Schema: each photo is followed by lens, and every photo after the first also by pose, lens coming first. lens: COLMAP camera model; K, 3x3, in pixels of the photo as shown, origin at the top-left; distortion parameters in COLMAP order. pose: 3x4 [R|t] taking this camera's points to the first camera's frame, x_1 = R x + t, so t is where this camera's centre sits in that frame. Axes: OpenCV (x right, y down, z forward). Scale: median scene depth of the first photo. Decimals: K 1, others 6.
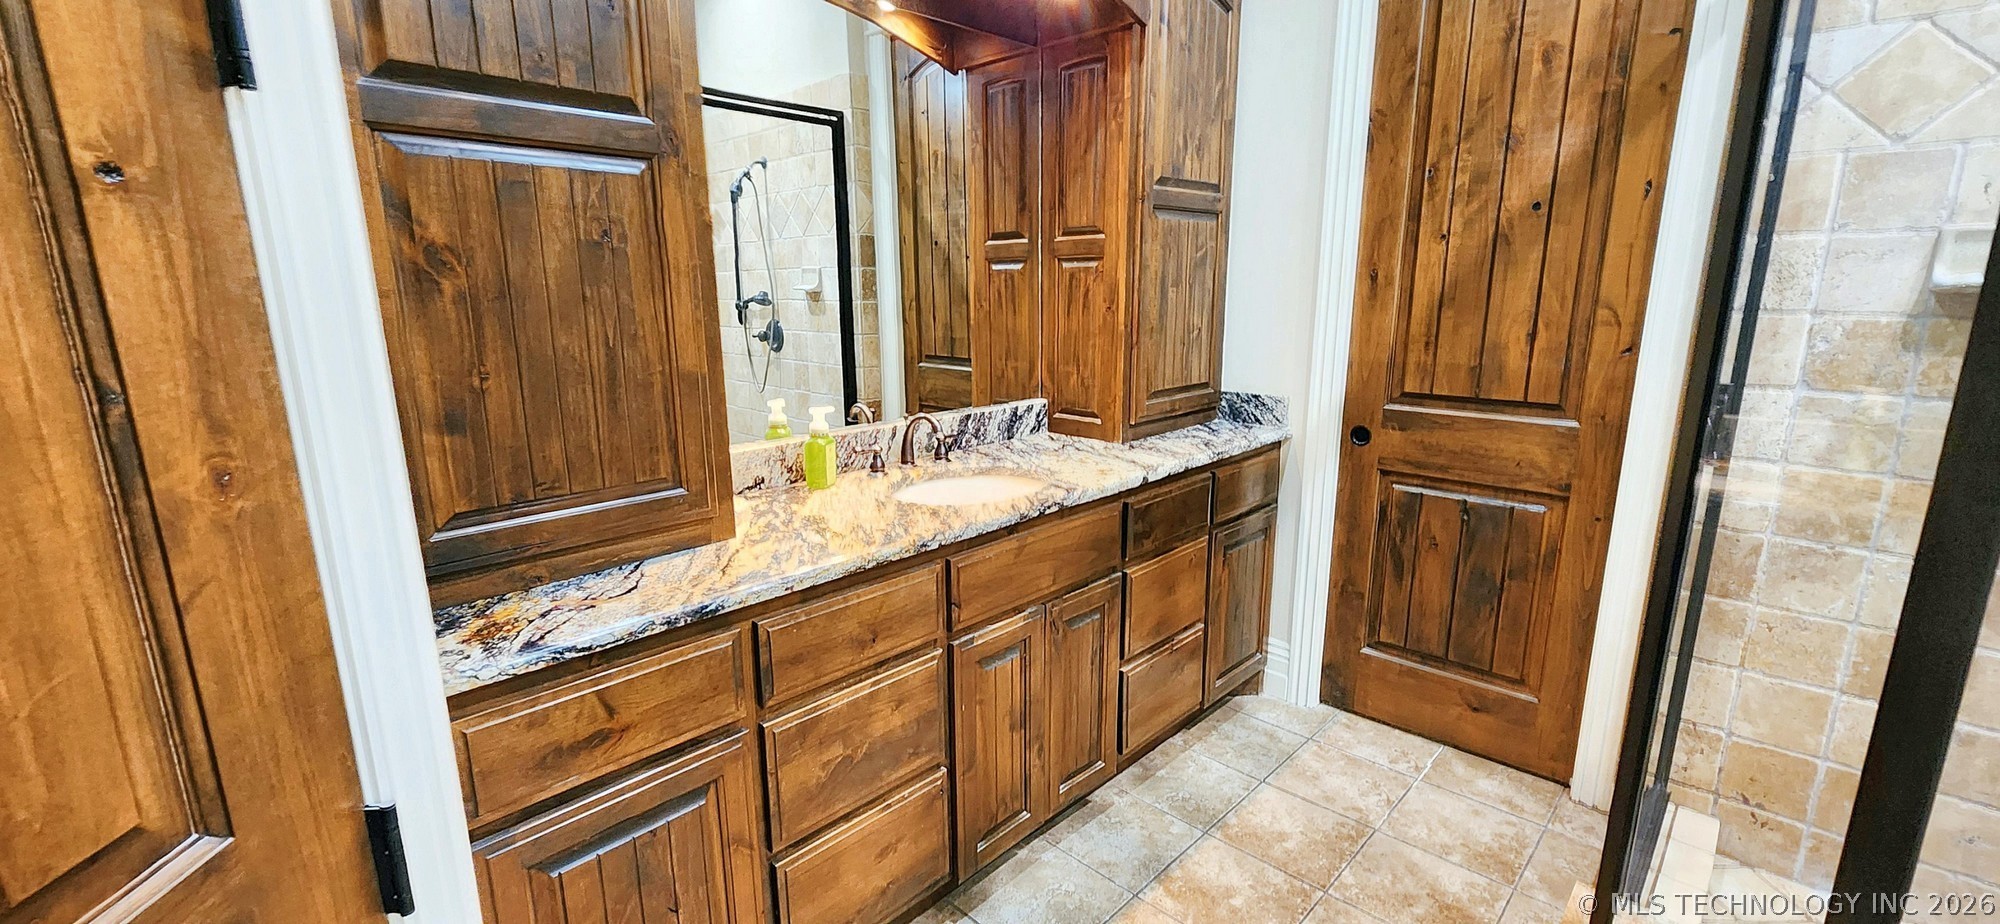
lens RADIAL K [[824.6, 0, 994.8], [0, 824.6, 467.2], [0, 0, 1]] dist [0.000697, 0.000162]
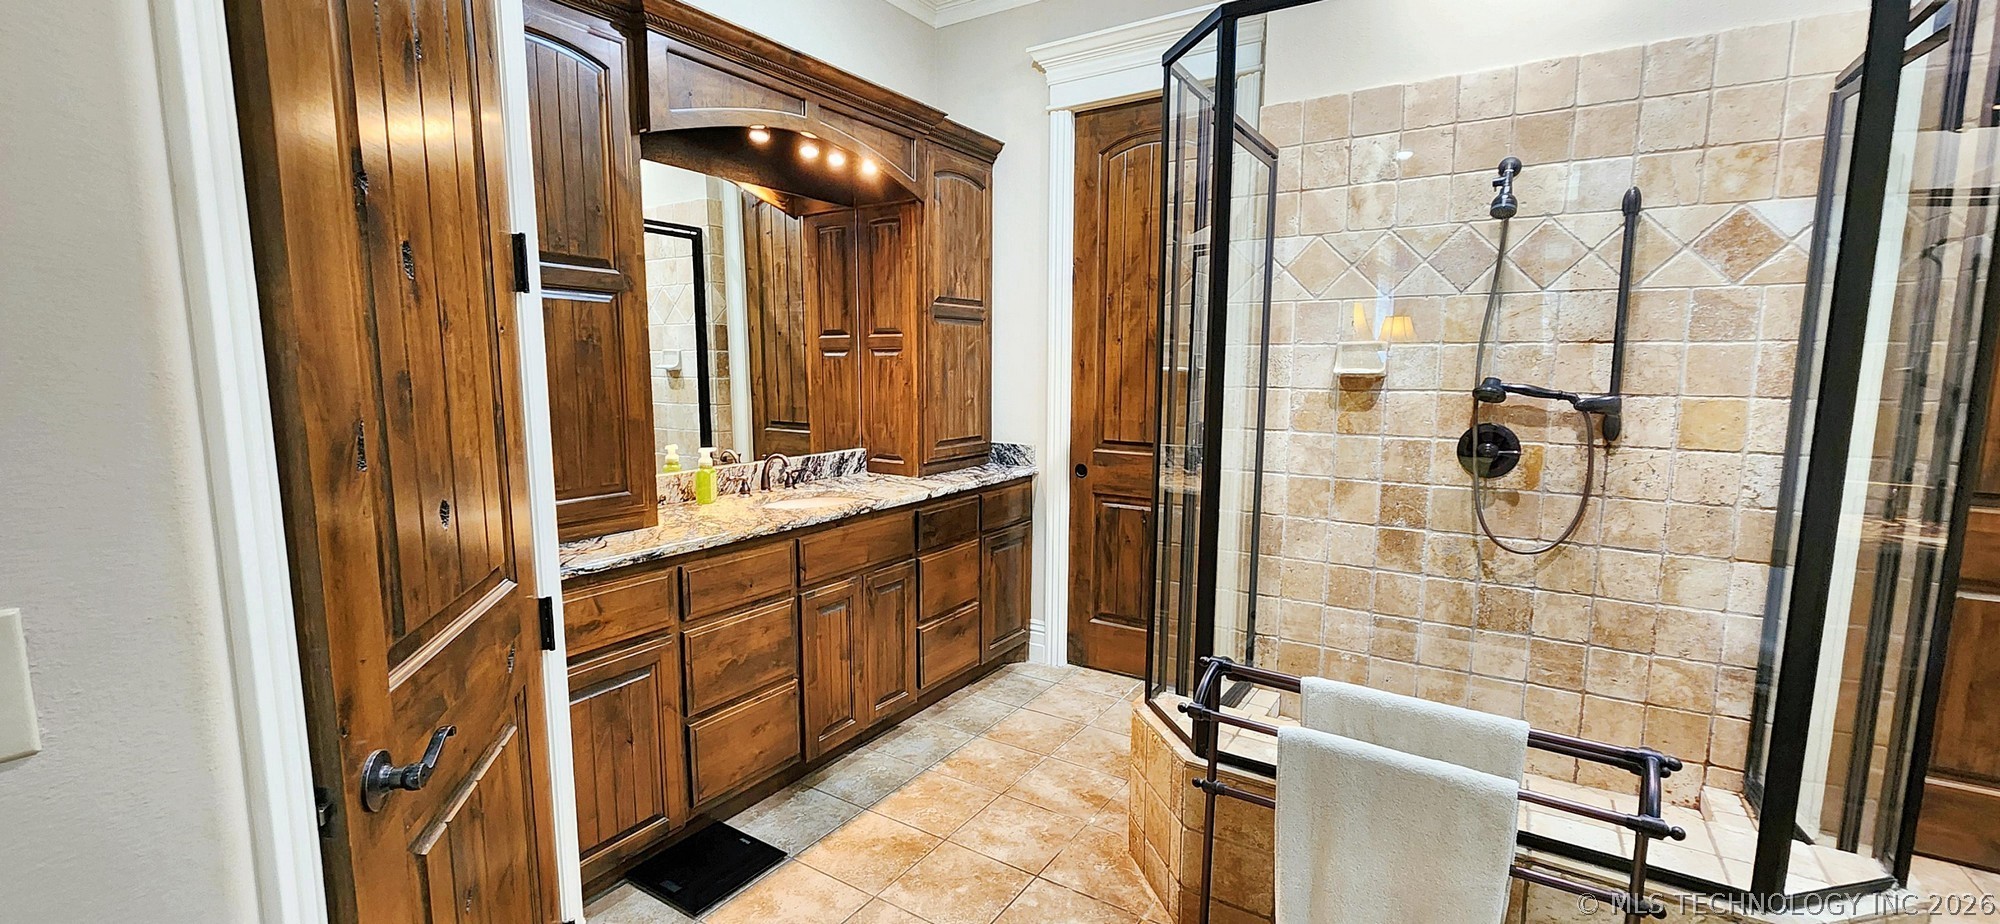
lens RADIAL K [[824.6, 0, 994.8], [0, 824.6, 467.2], [0, 0, 1]] dist [0.000697, 0.000162]
pose [[0.980797, -0.013170, 0.194587, 0.006386], [0.031349, 0.995390, -0.090644, 0.096247], [-0.192496, 0.095003, 0.976688, -0.465213]]
